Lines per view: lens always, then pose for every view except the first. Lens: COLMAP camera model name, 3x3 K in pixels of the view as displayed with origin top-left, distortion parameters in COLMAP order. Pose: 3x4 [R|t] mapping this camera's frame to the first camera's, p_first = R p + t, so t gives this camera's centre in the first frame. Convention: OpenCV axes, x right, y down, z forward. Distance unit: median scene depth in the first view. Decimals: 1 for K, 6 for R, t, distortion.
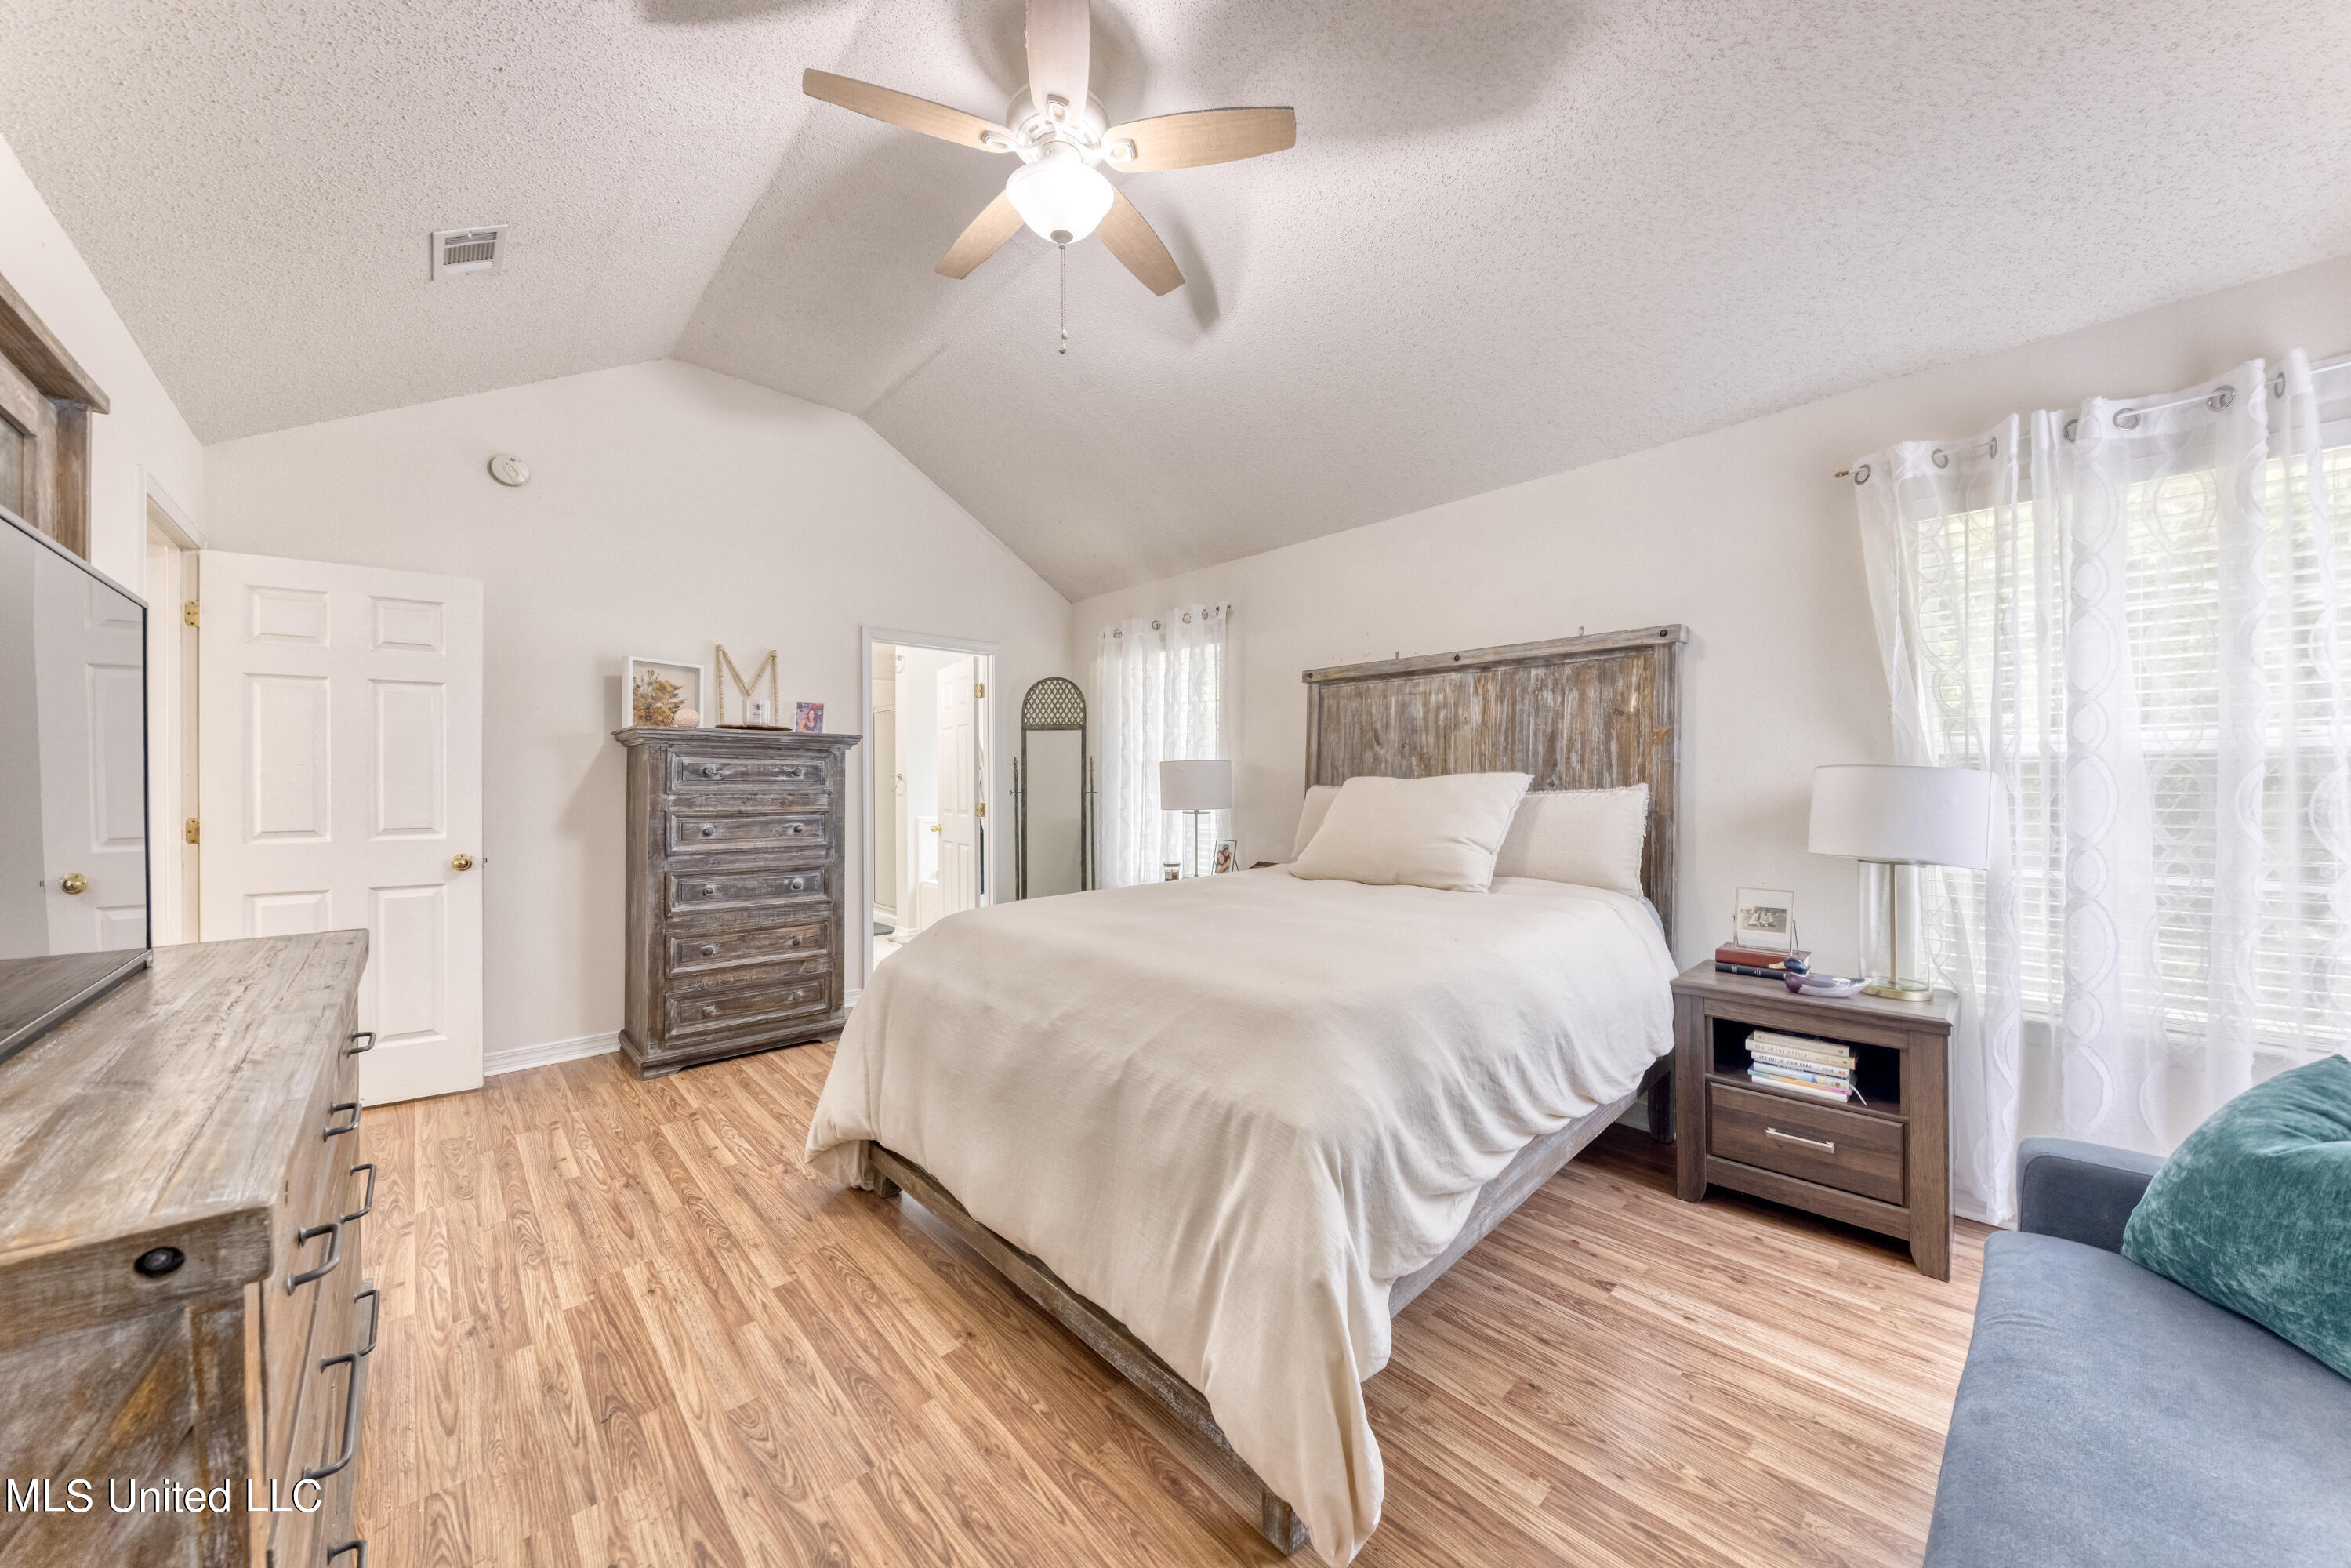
lens RADIAL K [[825.5, 0, 1175.0], [0, 825.5, 781.1], [0, 0, 1]] dist [0.015414, -0.007184]
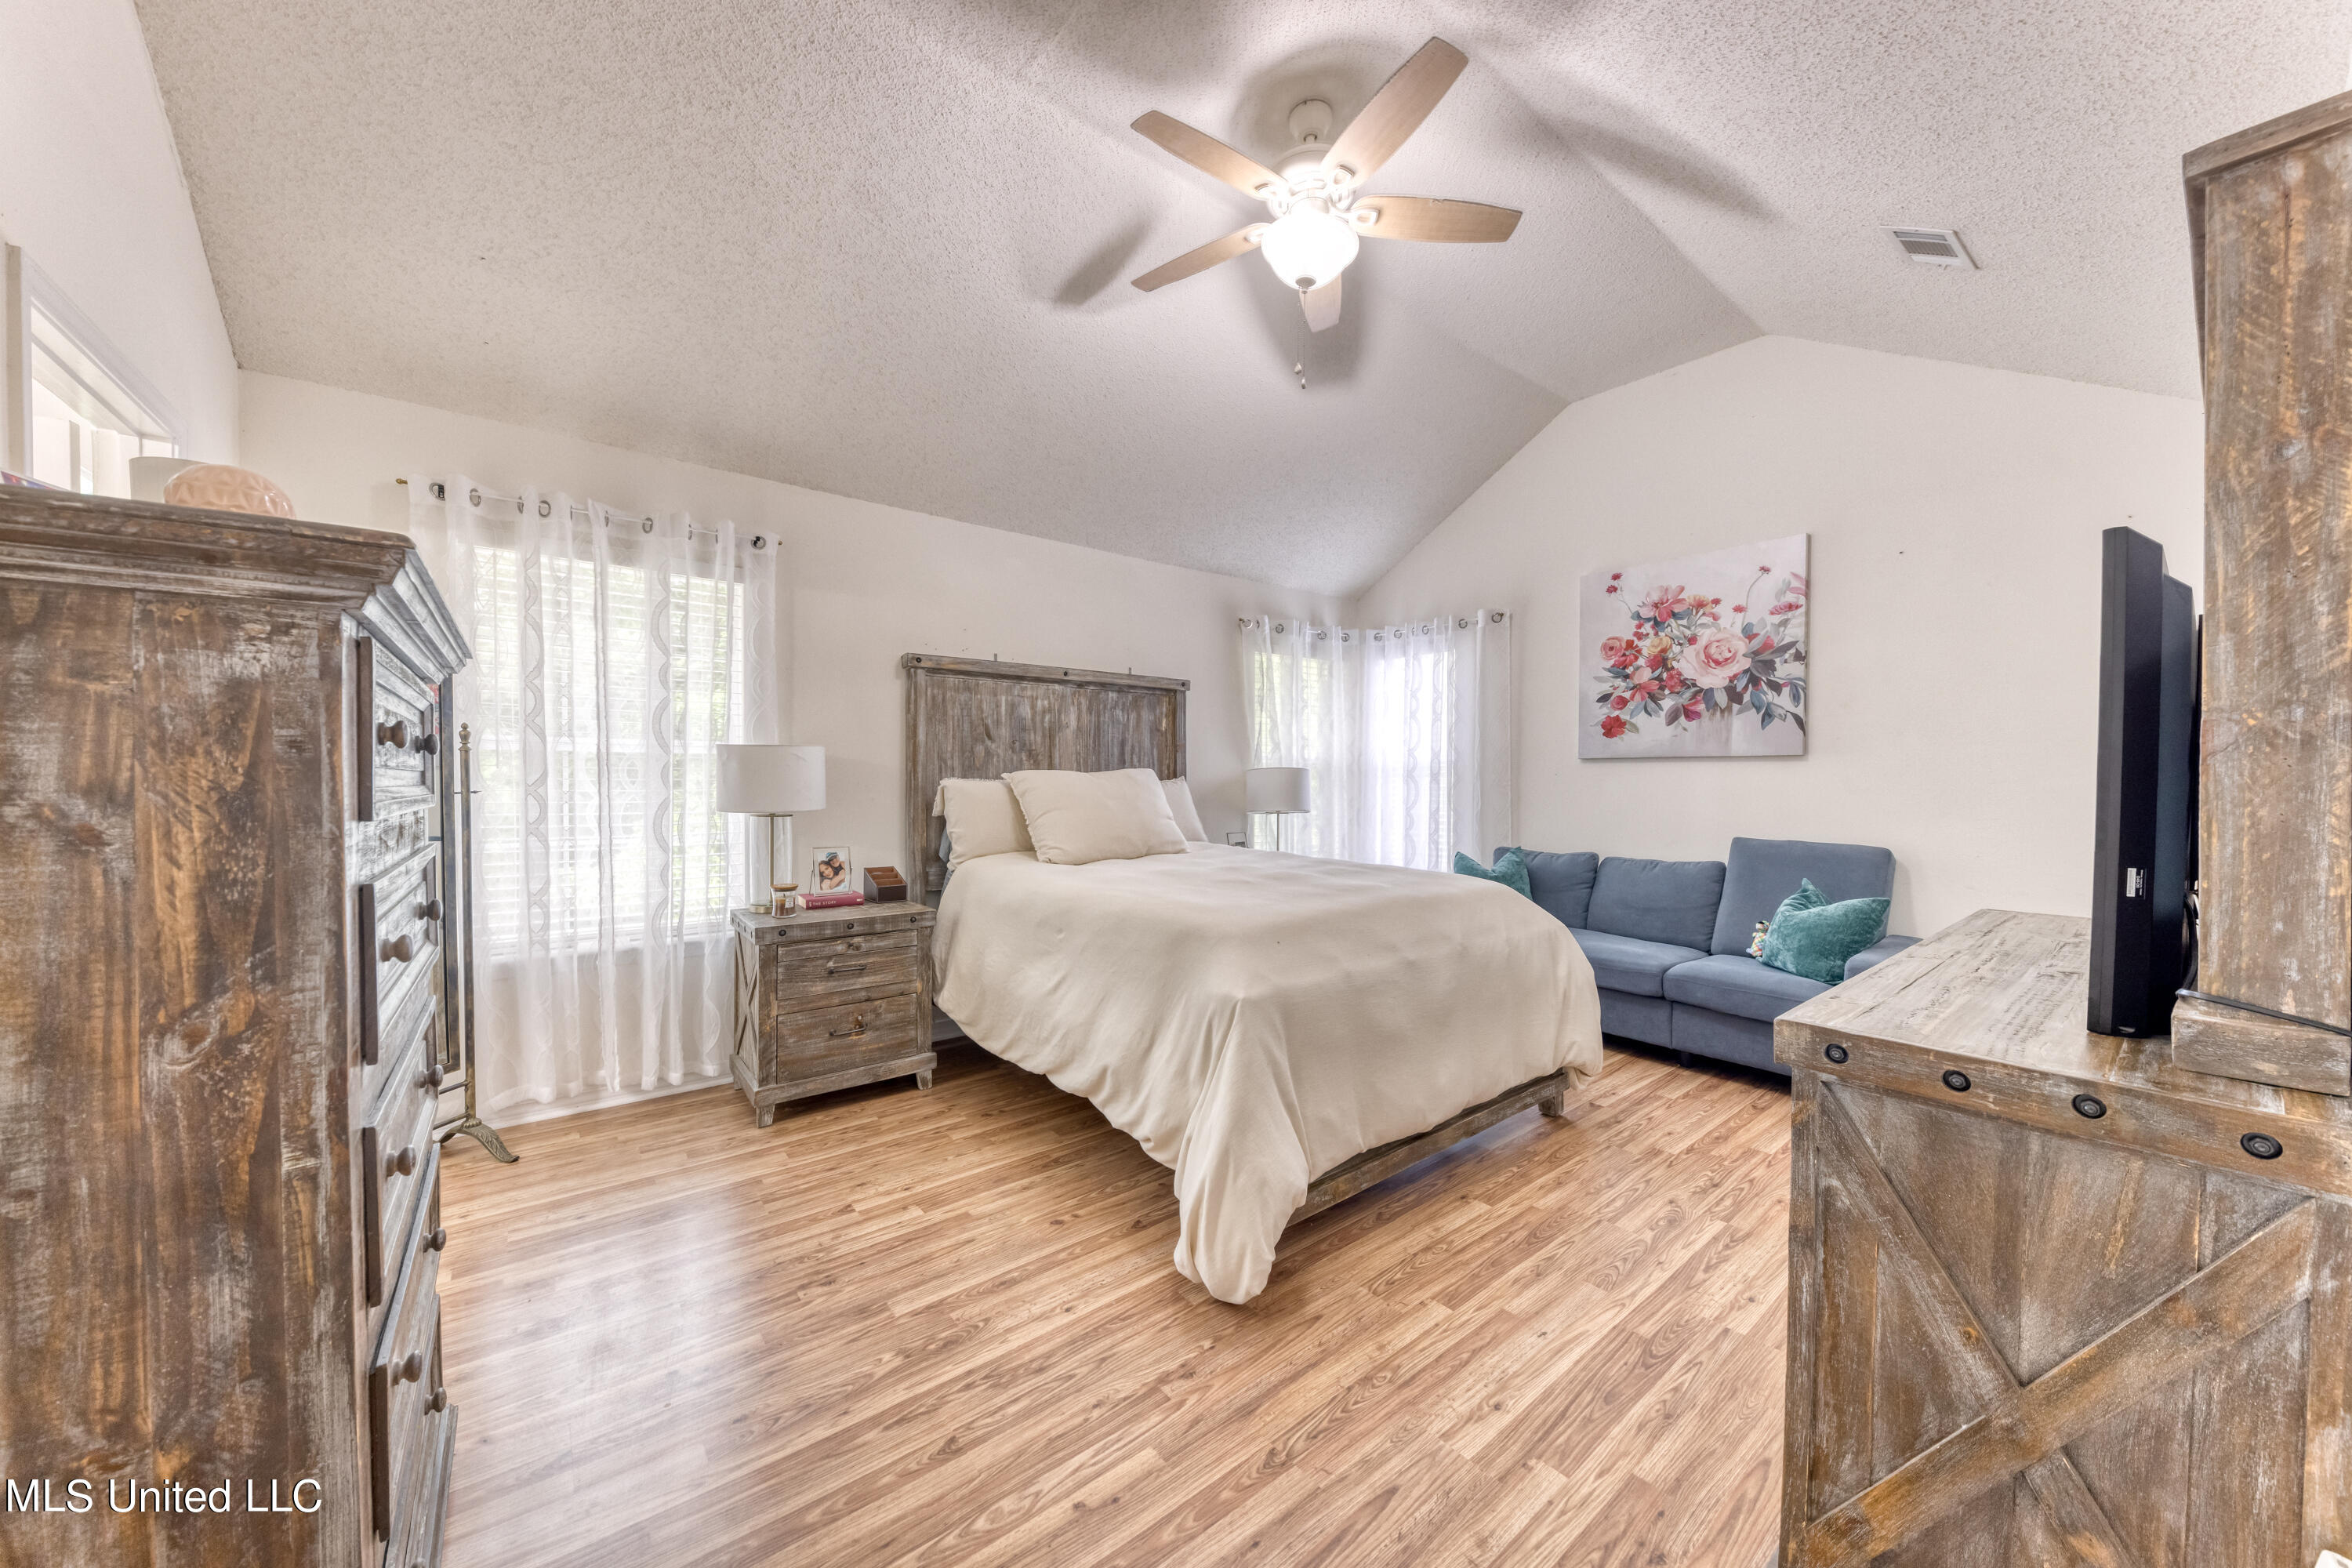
lens RADIAL K [[825.8, 0, 1175.5], [0, 825.8, 781.1], [0, 0, 1]] dist [0.015414, -0.007184]
pose [[0.063144, -0.006831, 0.997981, -0.943665], [-0.003180, 0.999970, 0.007045, 0.001605], [-0.997999, -0.003618, 0.063120, 0.821692]]
